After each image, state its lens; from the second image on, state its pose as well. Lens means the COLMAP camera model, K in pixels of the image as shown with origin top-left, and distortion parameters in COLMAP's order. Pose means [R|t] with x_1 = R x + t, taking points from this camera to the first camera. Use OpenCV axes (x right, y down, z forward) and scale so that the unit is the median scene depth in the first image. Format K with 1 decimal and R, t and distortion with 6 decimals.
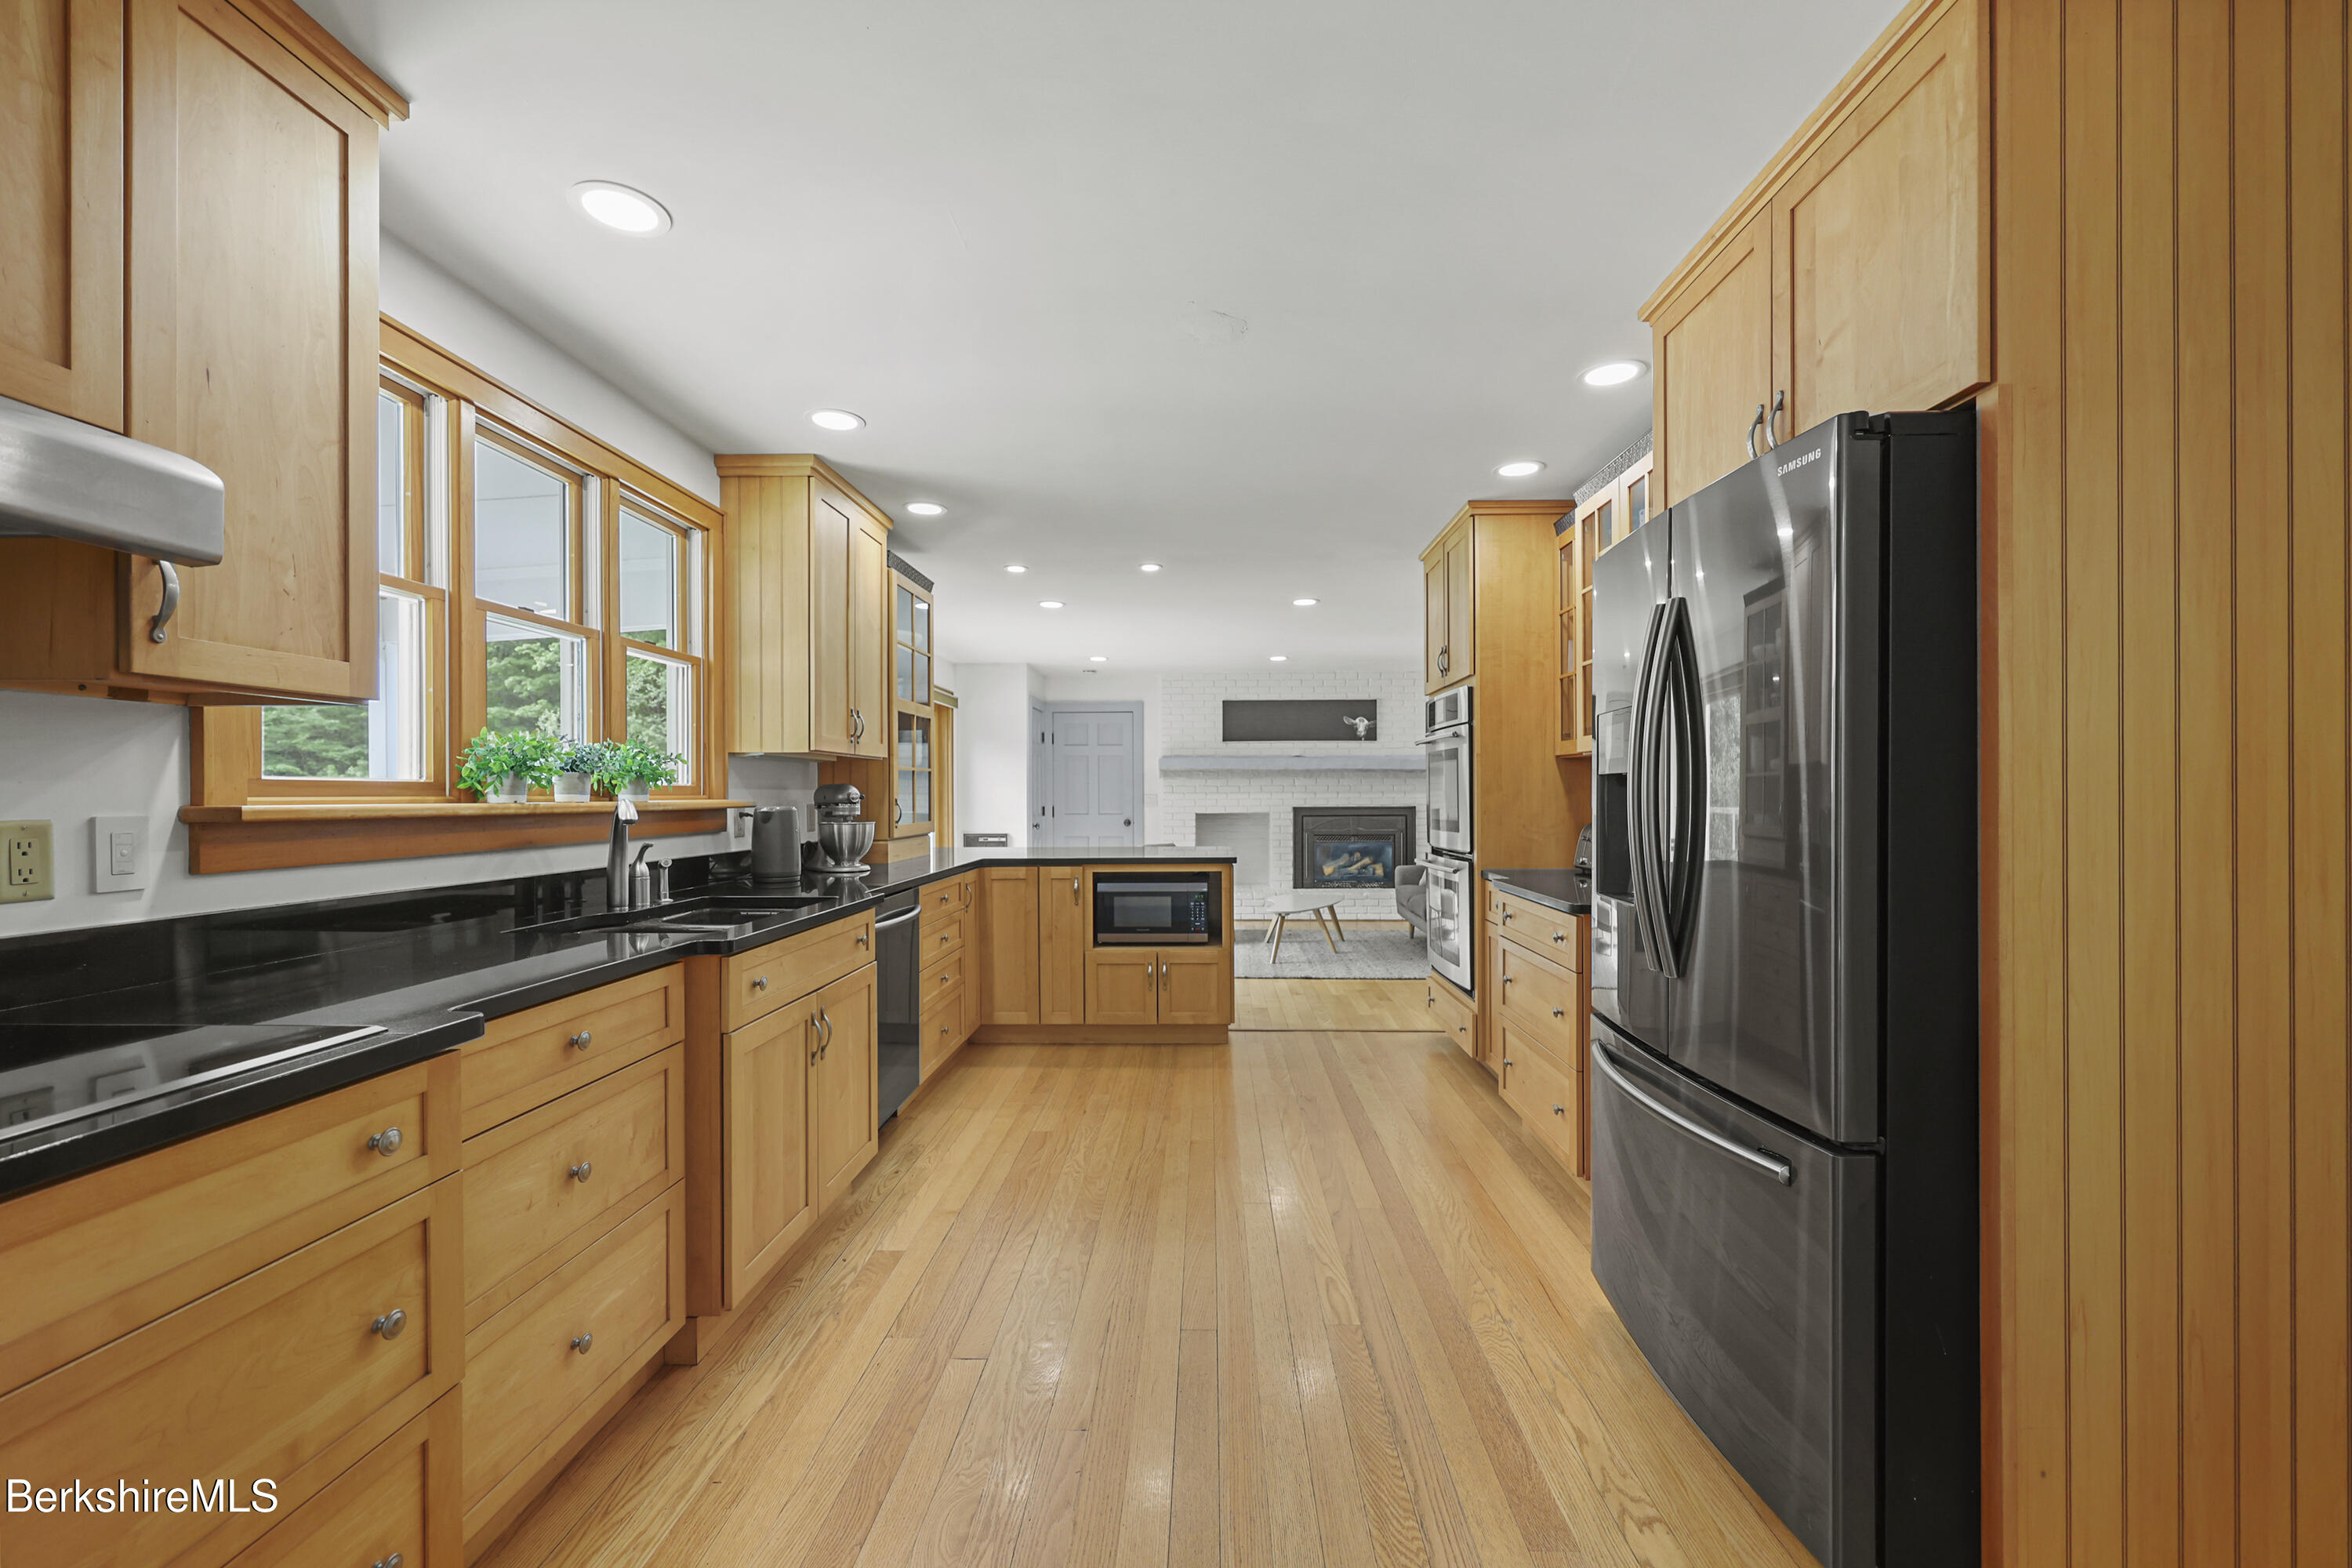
lens RADIAL K [[954.9, 0, 1170.7], [0, 954.9, 798.2], [0, 0, 1]] dist [-0.002505, 0.000534]
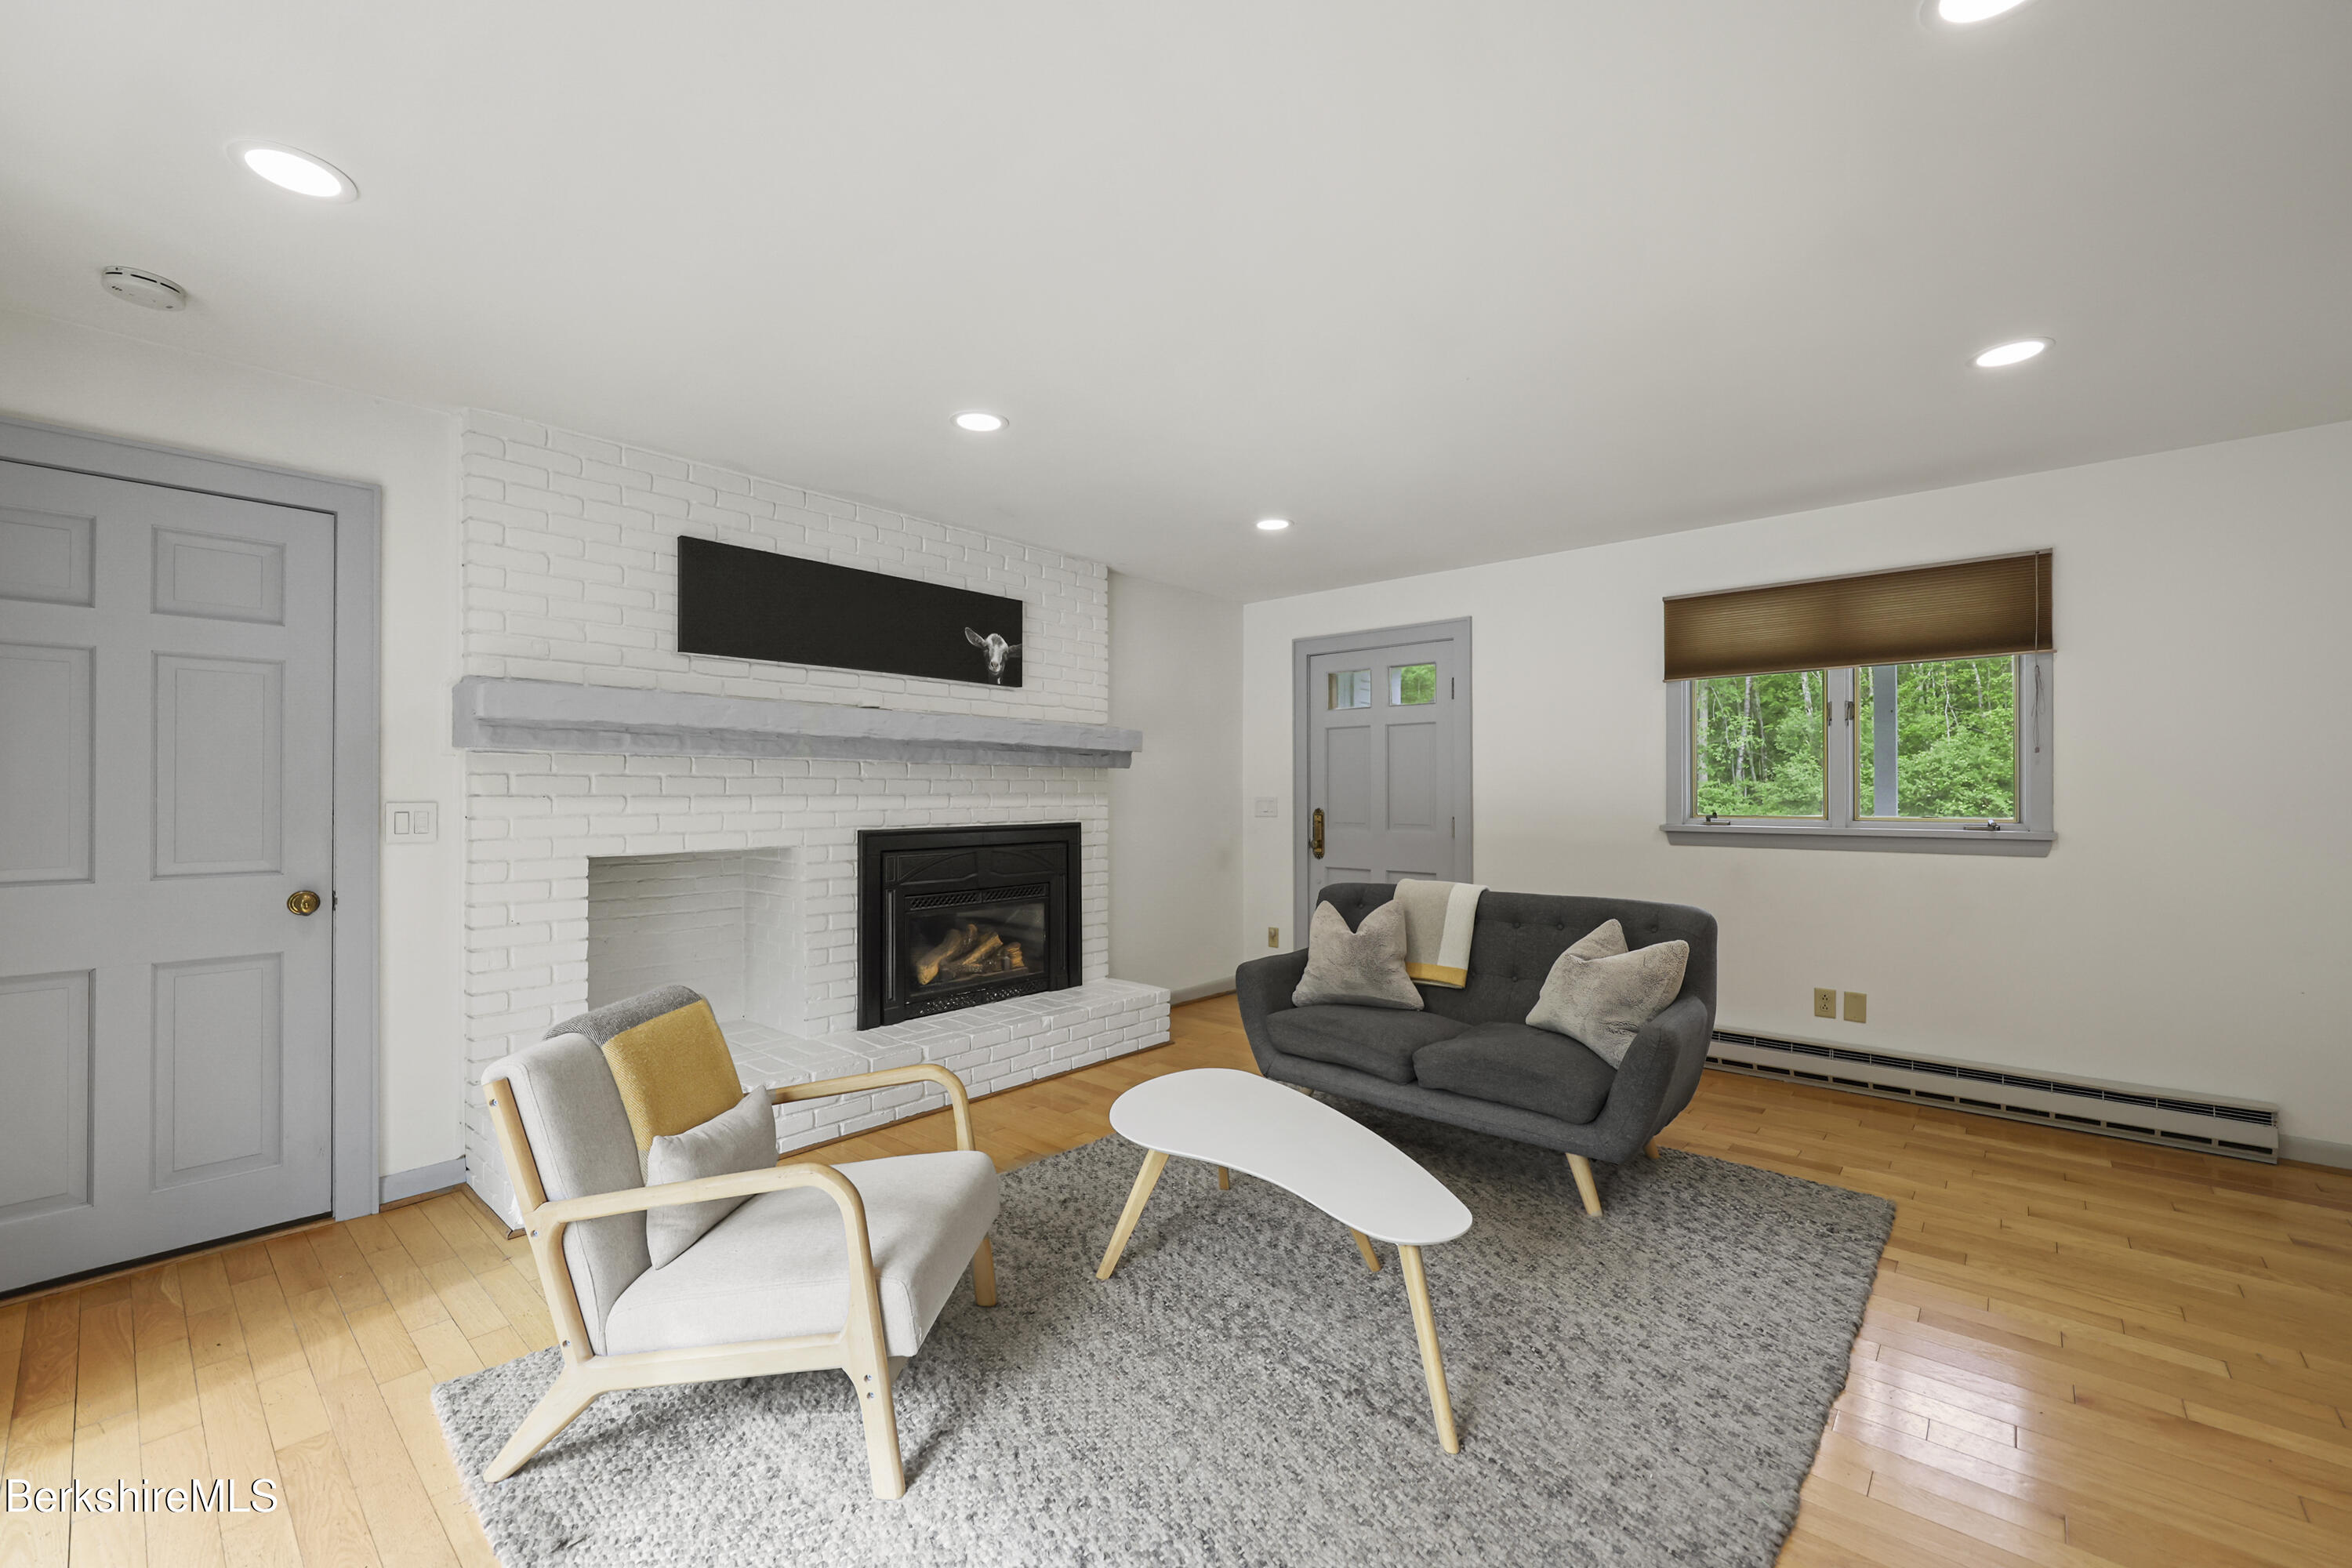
lens RADIAL K [[954.9, 0, 1182.8], [0, 954.9, 793.5], [0, 0, 1]] dist [-0.002505, 0.000534]
pose [[0.630865, 0.003011, 0.775887, -0.225240], [0.002766, 0.999977, -0.006130, -0.008724], [-0.775888, 0.006013, 0.630843, 1.395659]]
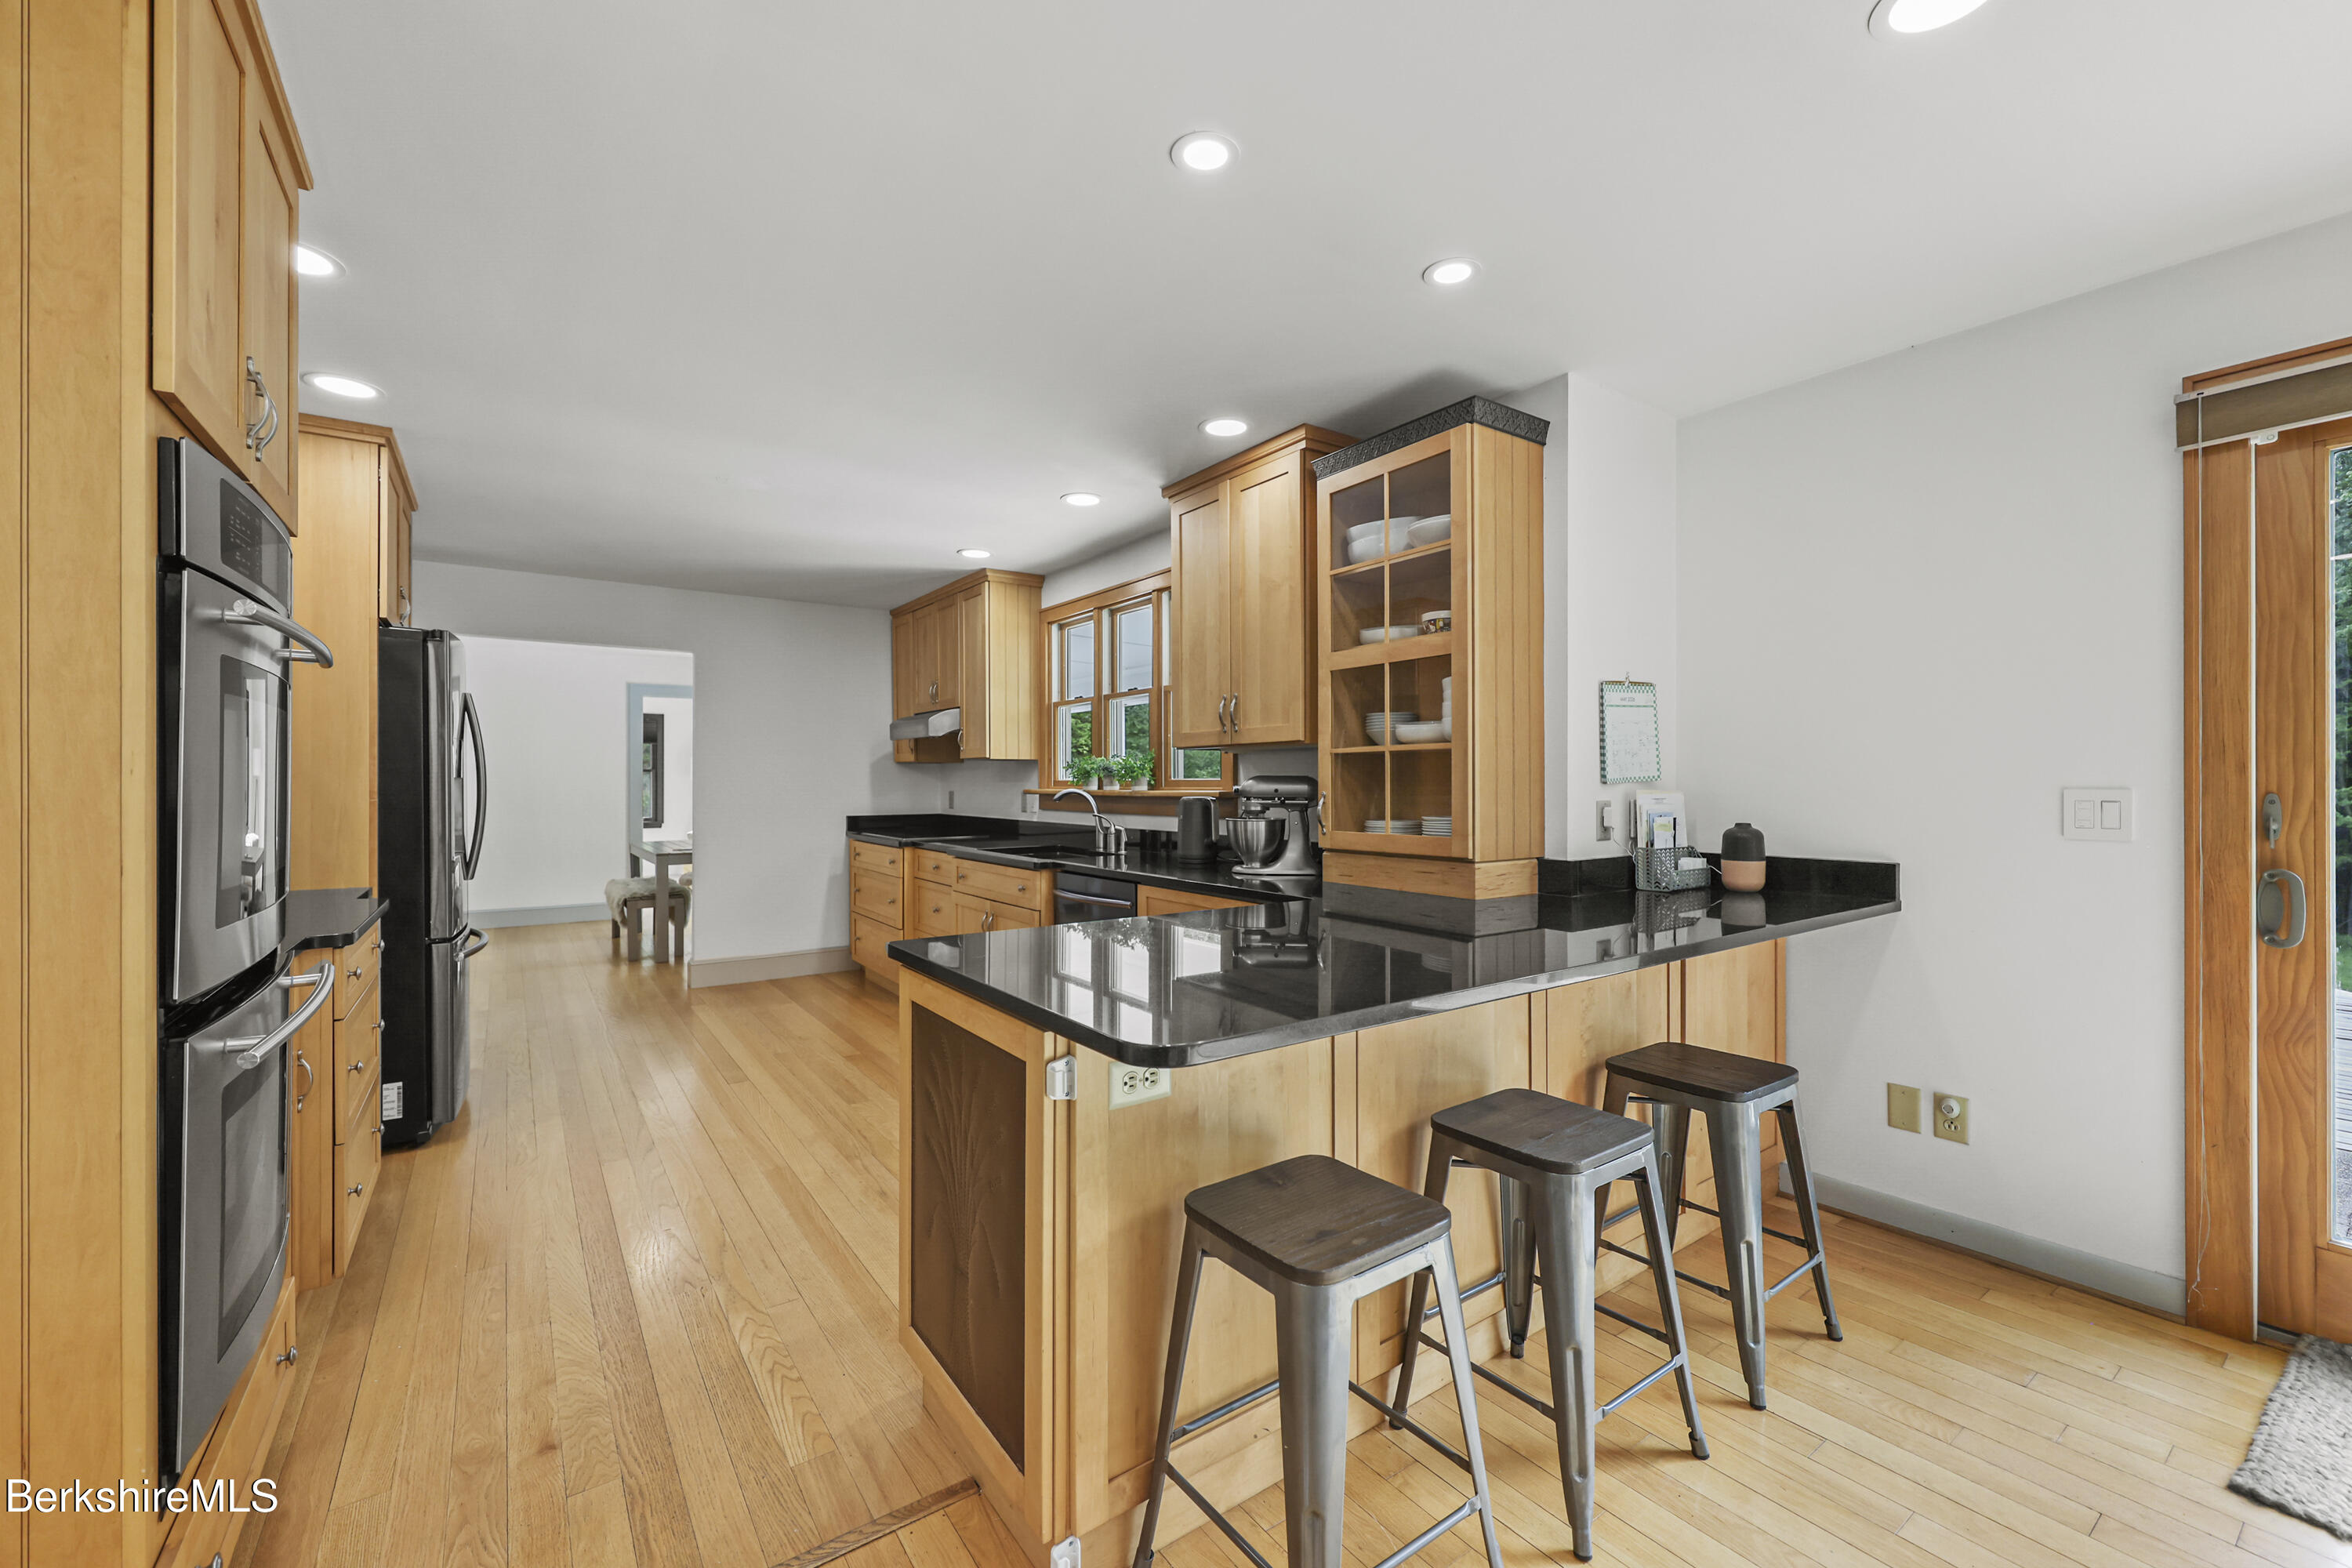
lens RADIAL K [[954.9, 0, 1184.2], [0, 954.9, 779.8], [0, 0, 1]] dist [-0.002505, 0.000534]
pose [[-0.790266, 0.003408, -0.612754, 0.239215], [0.002175, 0.999994, 0.002757, -0.012486], [0.612760, 0.000846, -0.790269, 1.497659]]
